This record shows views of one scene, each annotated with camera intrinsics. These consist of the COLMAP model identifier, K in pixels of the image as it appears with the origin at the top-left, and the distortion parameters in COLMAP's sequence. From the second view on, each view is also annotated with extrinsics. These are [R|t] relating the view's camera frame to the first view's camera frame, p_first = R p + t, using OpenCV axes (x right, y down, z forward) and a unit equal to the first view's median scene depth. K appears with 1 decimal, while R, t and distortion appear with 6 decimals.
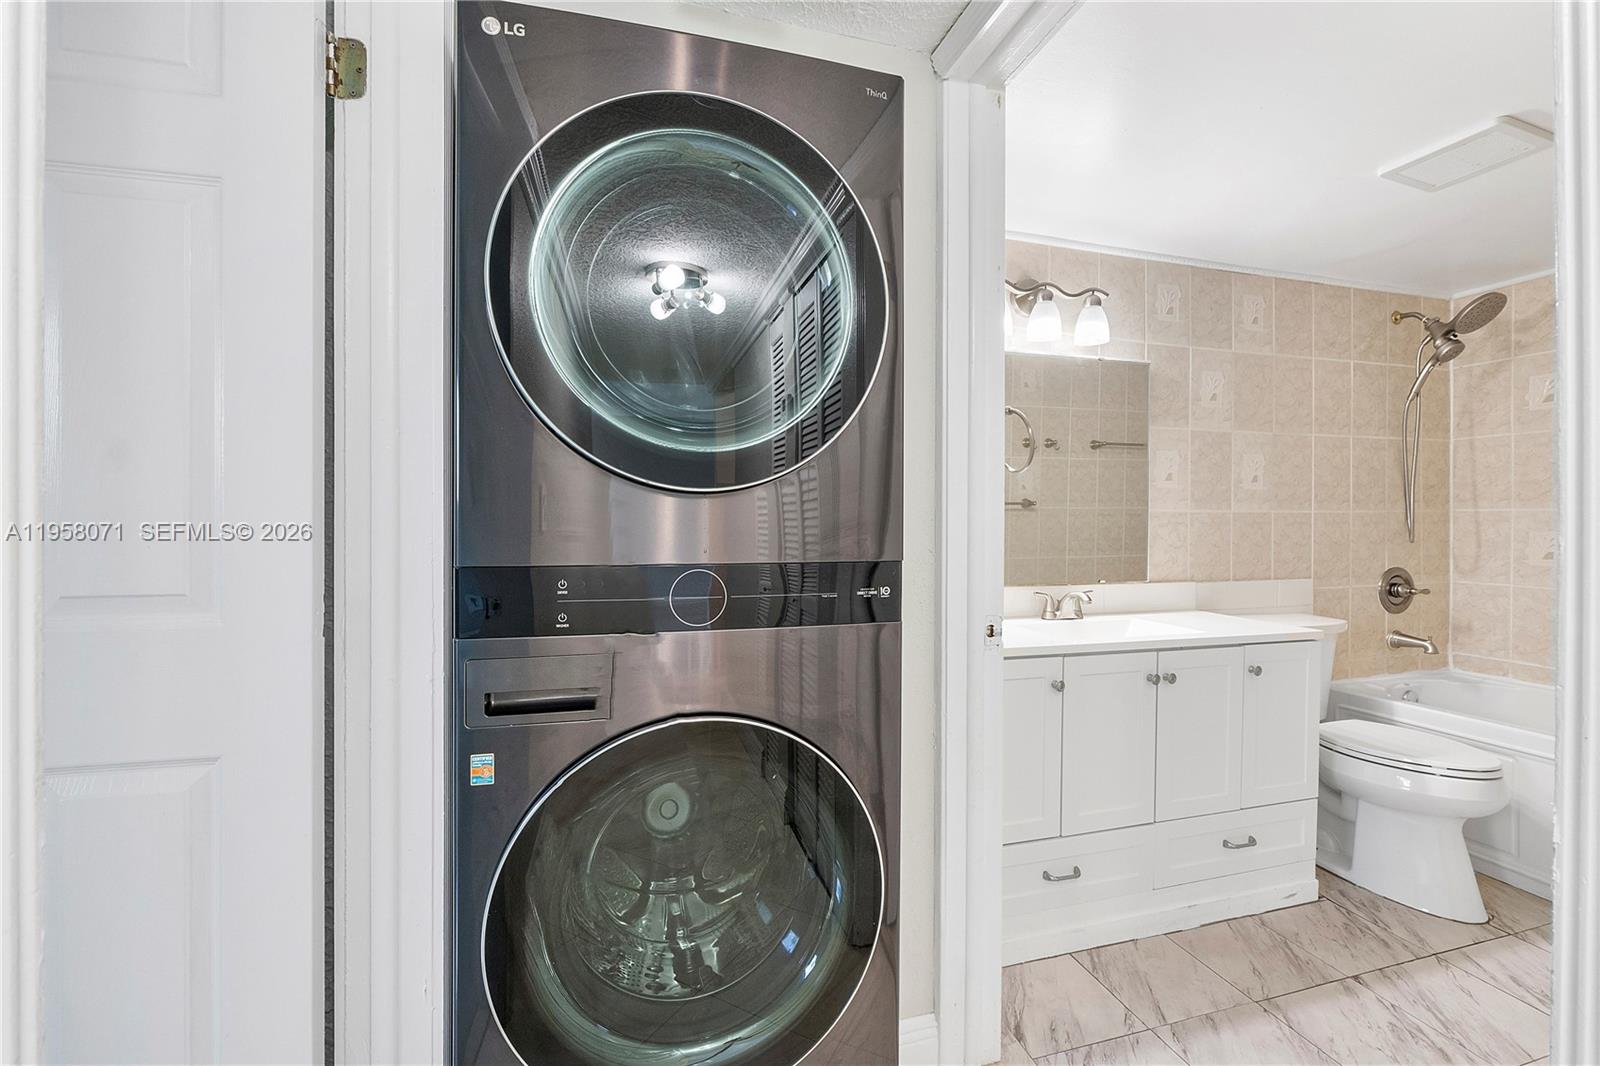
lens RADIAL K [[680.2, 0, 813.0], [0, 680.2, 526.1], [0, 0, 1]] dist [-0.004858, -0.000697]
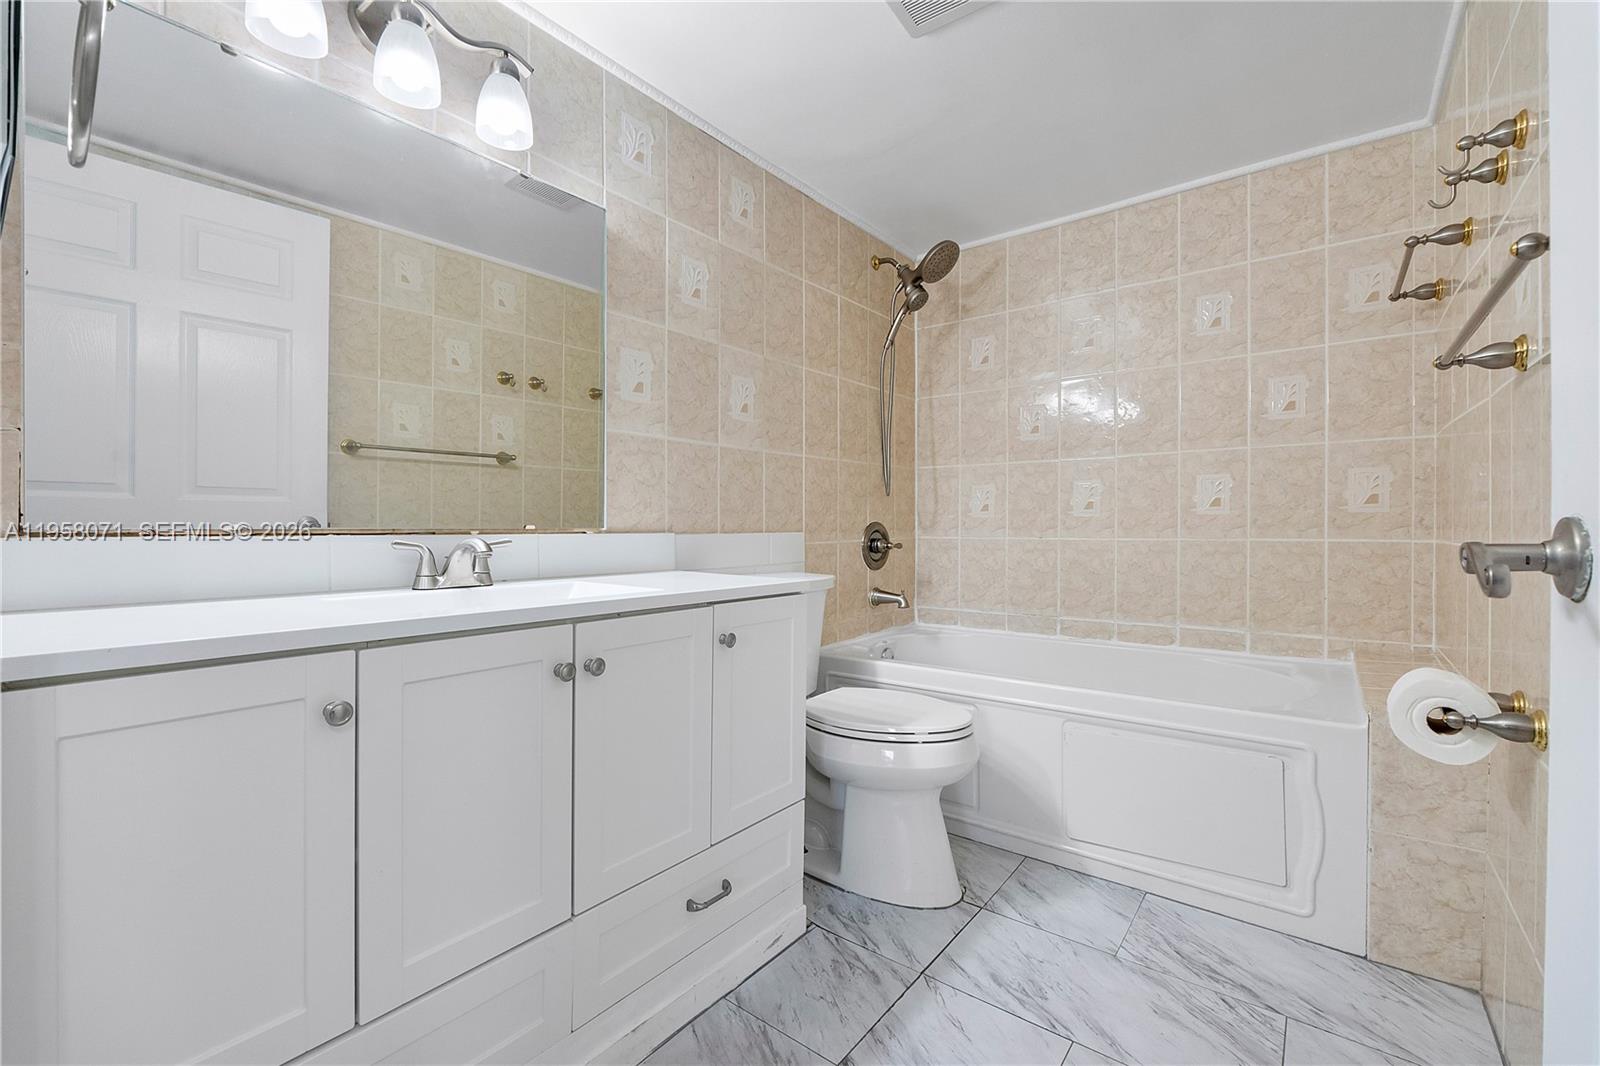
lens RADIAL K [[680.2, 0, 813.0], [0, 680.2, 526.1], [0, 0, 1]] dist [-0.004858, -0.000697]
pose [[0.808052, -0.002161, 0.589107, 0.238570], [0.003556, 0.999993, -0.001210, 0.074135], [-0.589100, 0.003073, 0.808054, 0.295564]]
